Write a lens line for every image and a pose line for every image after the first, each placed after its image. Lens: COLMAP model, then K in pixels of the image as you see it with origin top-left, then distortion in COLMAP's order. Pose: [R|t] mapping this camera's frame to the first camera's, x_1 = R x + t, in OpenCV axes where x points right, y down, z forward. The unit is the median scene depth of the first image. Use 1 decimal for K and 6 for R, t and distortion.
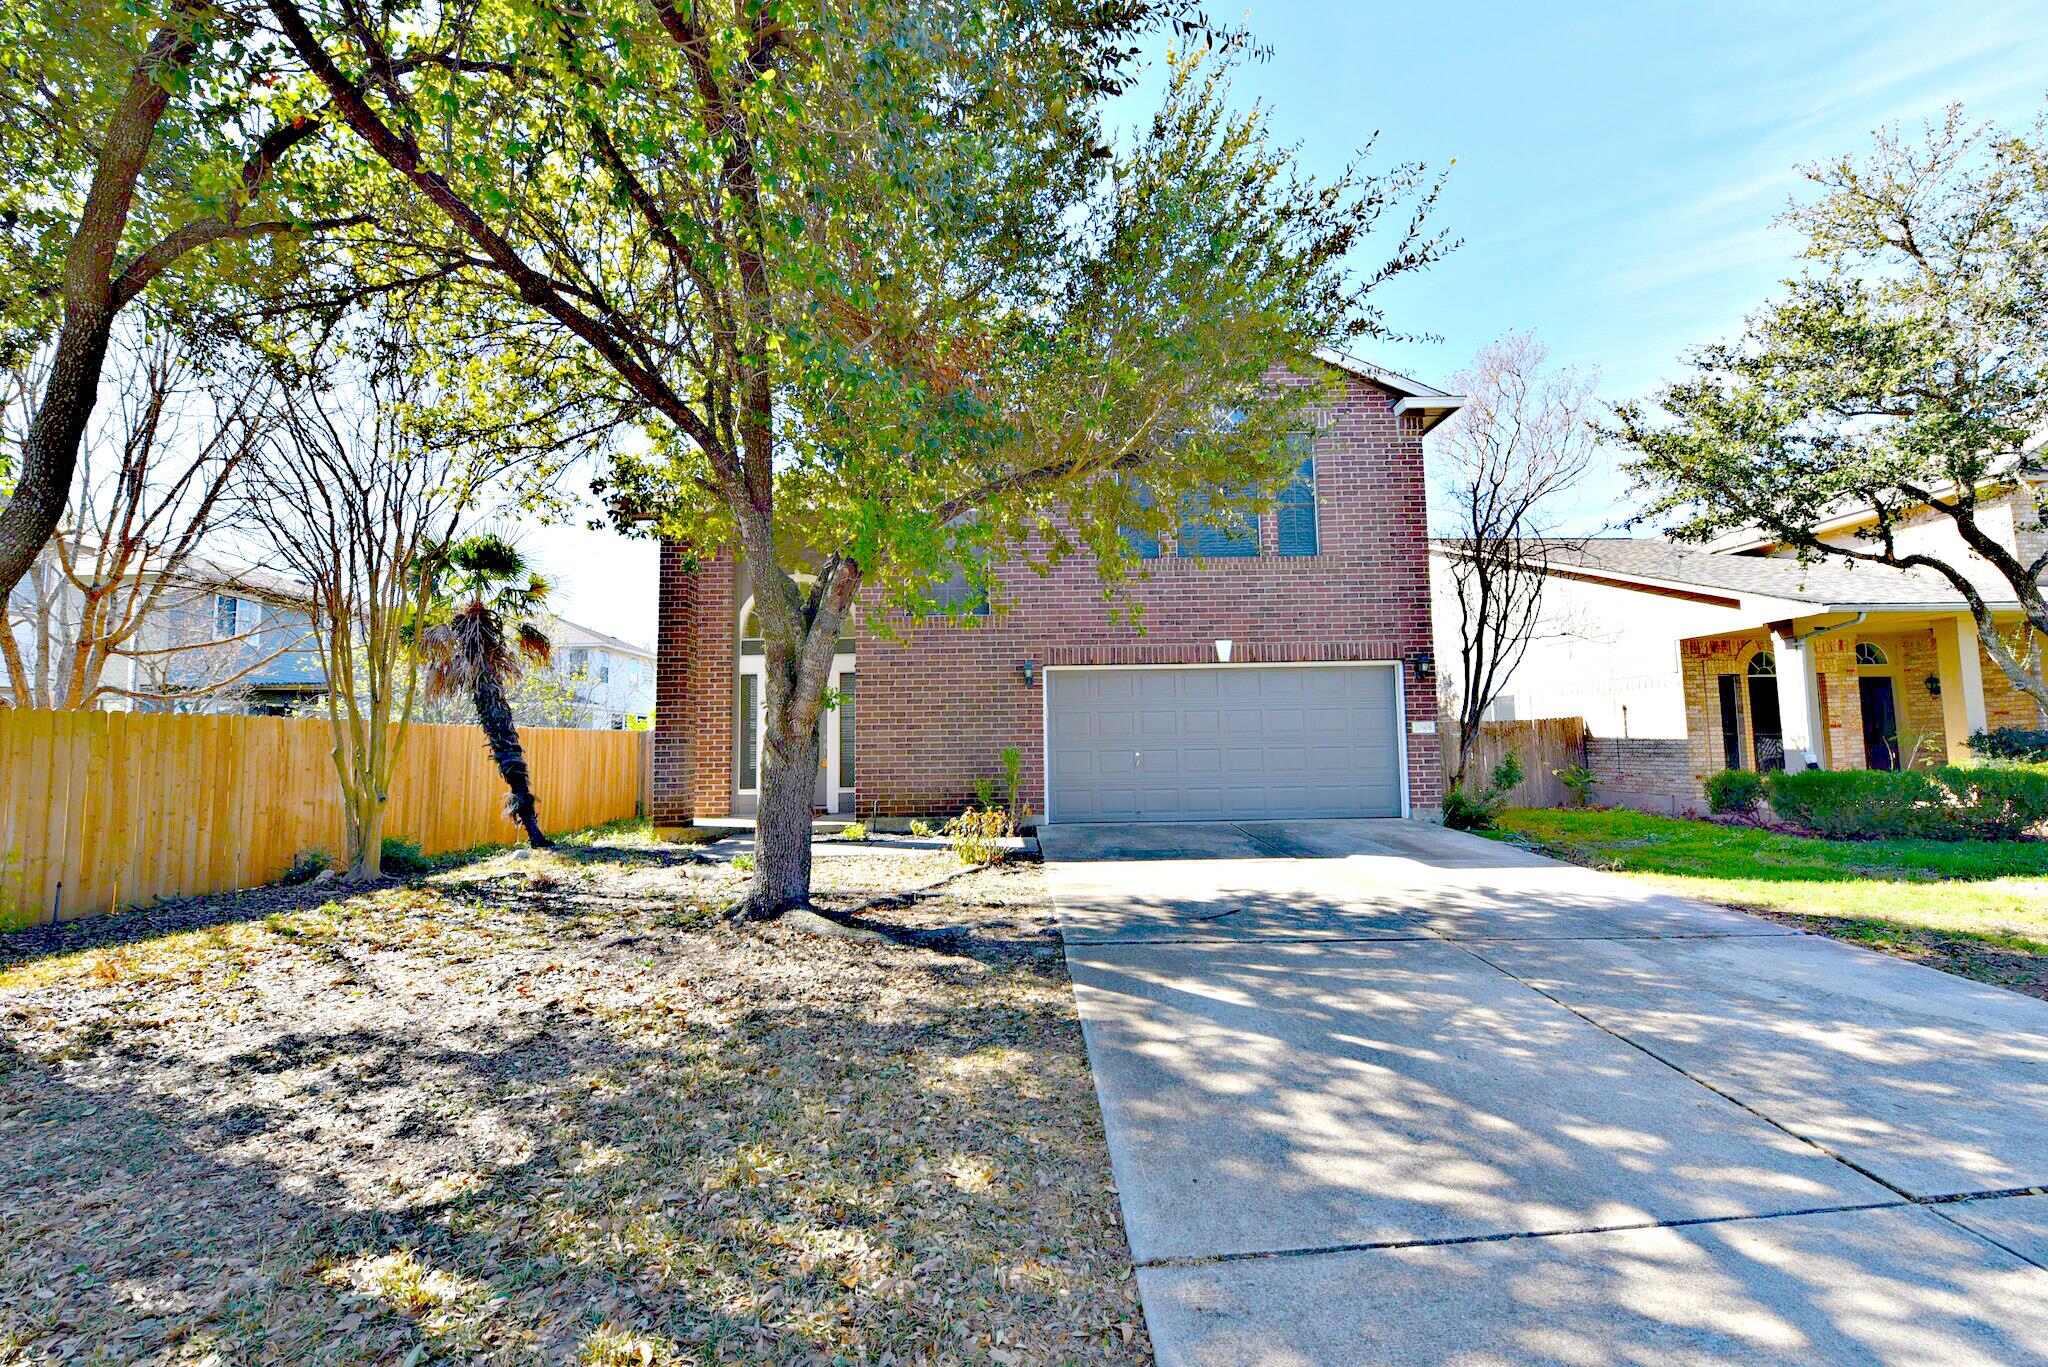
lens RADIAL K [[835.2, 0, 1024.4], [0, 835.2, 689.8], [0, 0, 1]] dist [-0.015677, -0.001446]
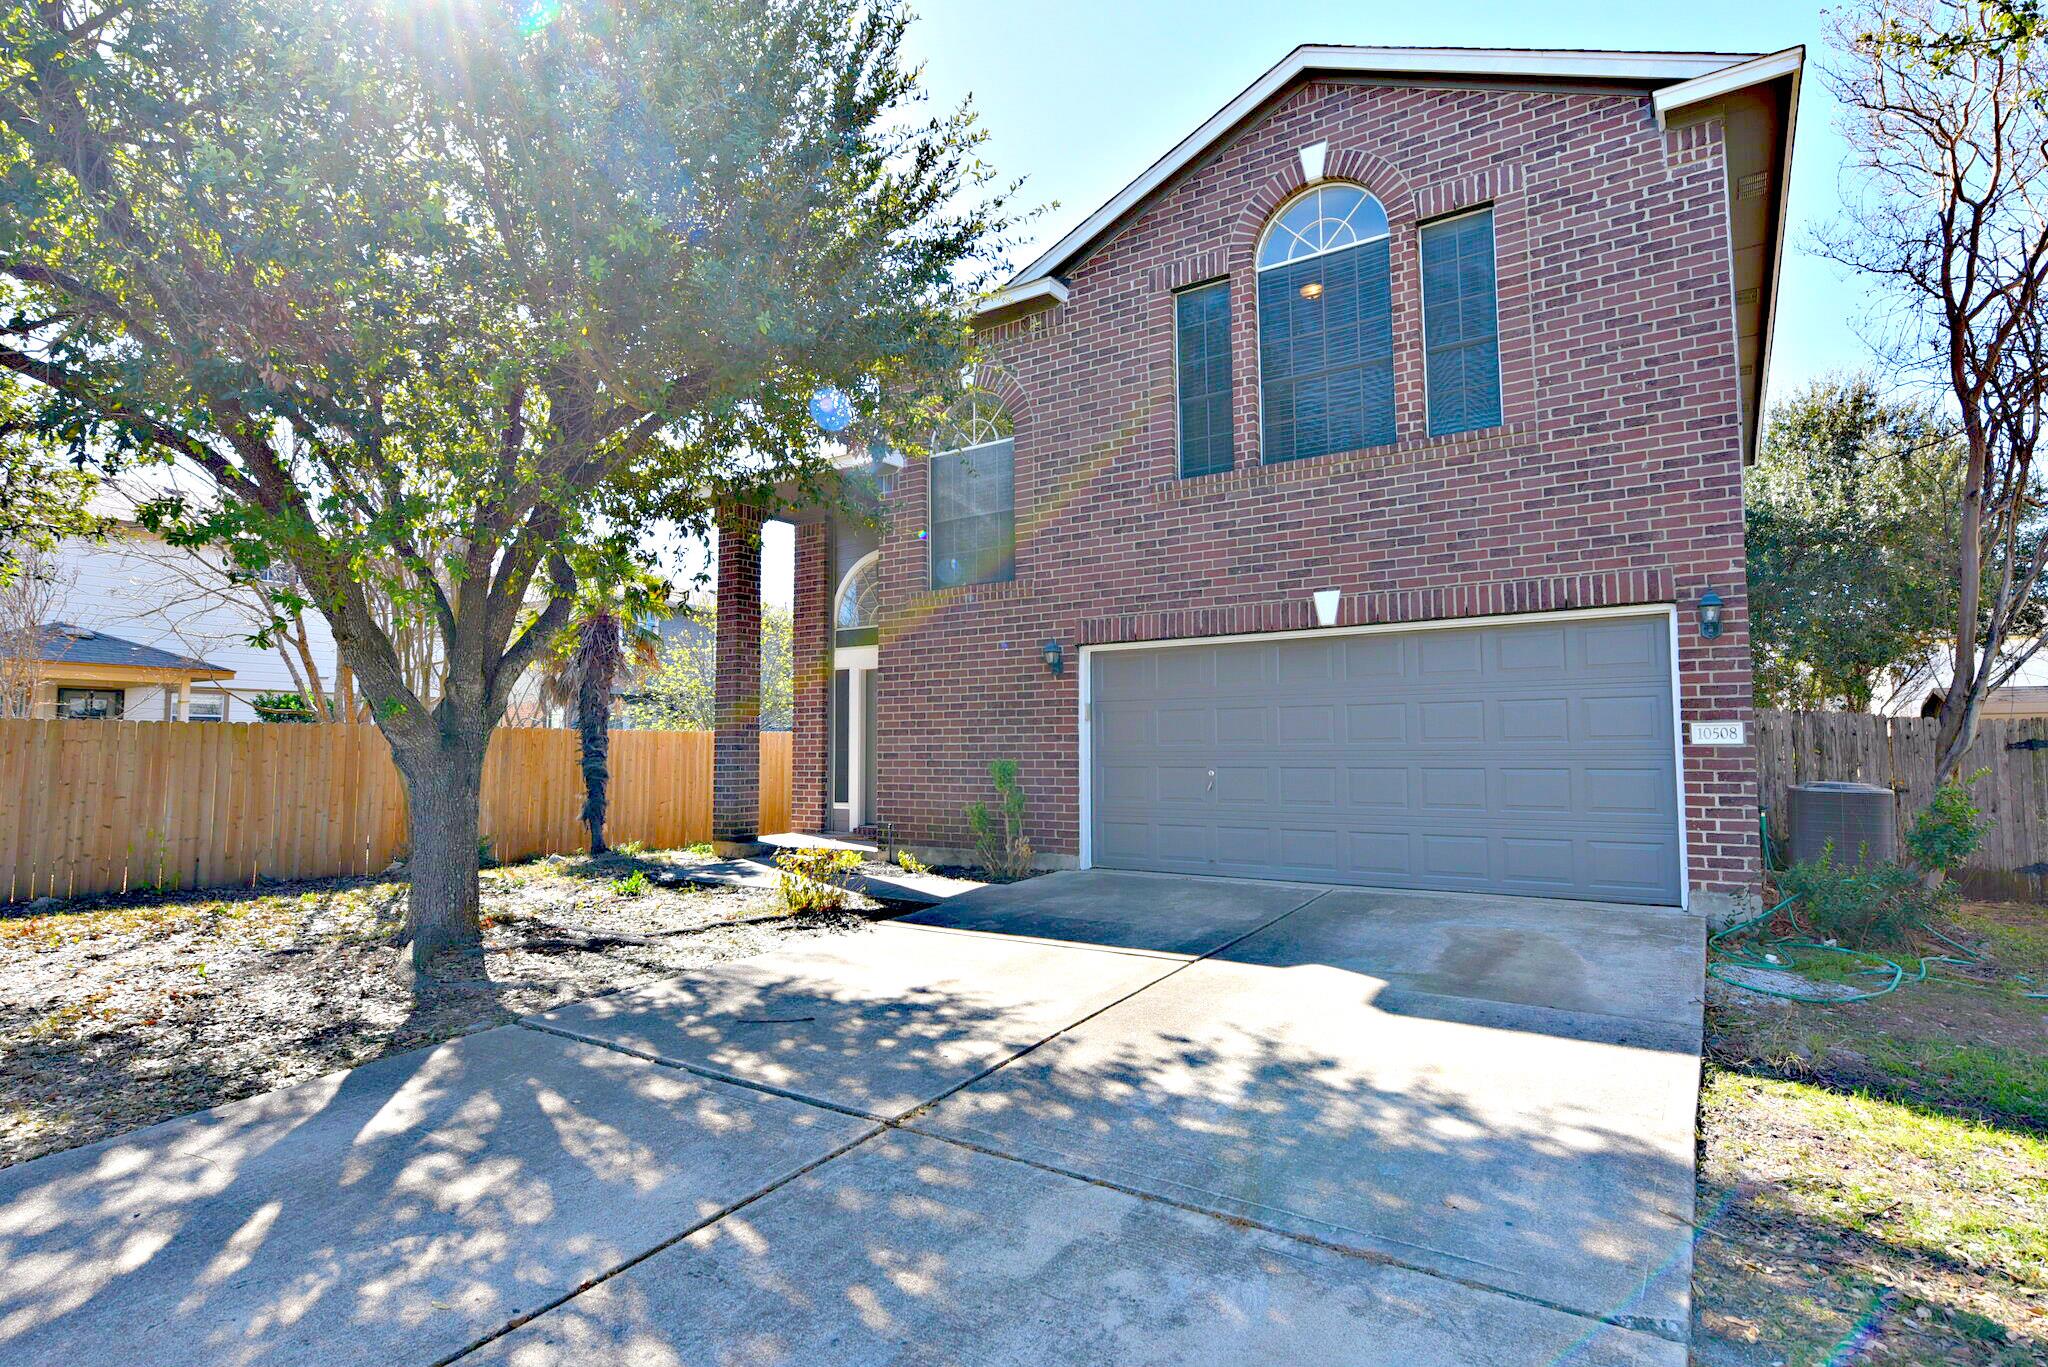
lens RADIAL K [[1057.9, 0, 1024.2], [0, 1057.9, 686.3], [0, 0, 1]] dist [-0.005893, -0.000088]
pose [[0.818760, -0.023726, -0.573646, 0.502230], [0.031378, 0.999502, 0.003446, 0.001161], [0.573278, -0.020821, 0.819096, 0.235548]]
